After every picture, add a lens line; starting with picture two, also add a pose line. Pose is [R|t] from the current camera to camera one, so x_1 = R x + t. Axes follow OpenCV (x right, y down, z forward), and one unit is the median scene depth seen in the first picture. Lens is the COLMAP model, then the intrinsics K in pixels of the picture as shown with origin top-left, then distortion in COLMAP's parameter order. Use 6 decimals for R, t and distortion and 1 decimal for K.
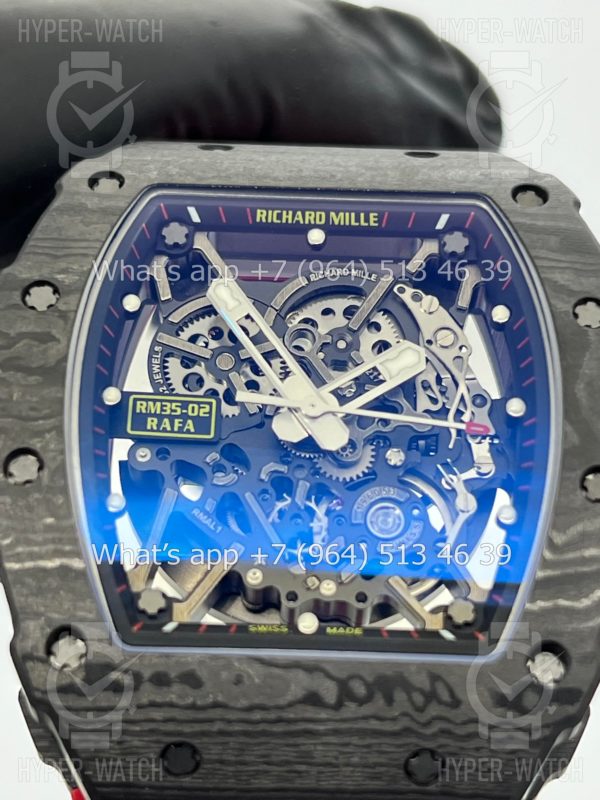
lens RADIAL K [[1878.0, 0, 300.7], [0, 1878.0, 398.6], [0, 0, 1]] dist [0.049519, 0.000000]
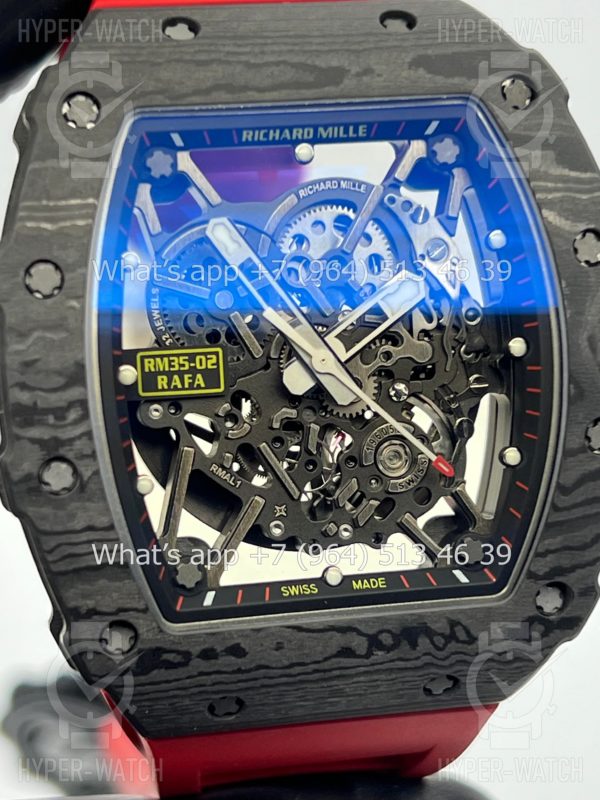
lens RADIAL K [[1878.0, 0, 270.7], [0, 1878.0, 412.0], [0, 0, 1]] dist [0.049519, 0.000000]
pose [[0.988170, -0.090145, 0.124073, -0.148127], [0.022644, 0.885906, 0.463311, -0.437830], [-0.151682, -0.455021, 0.877467, 0.099068]]
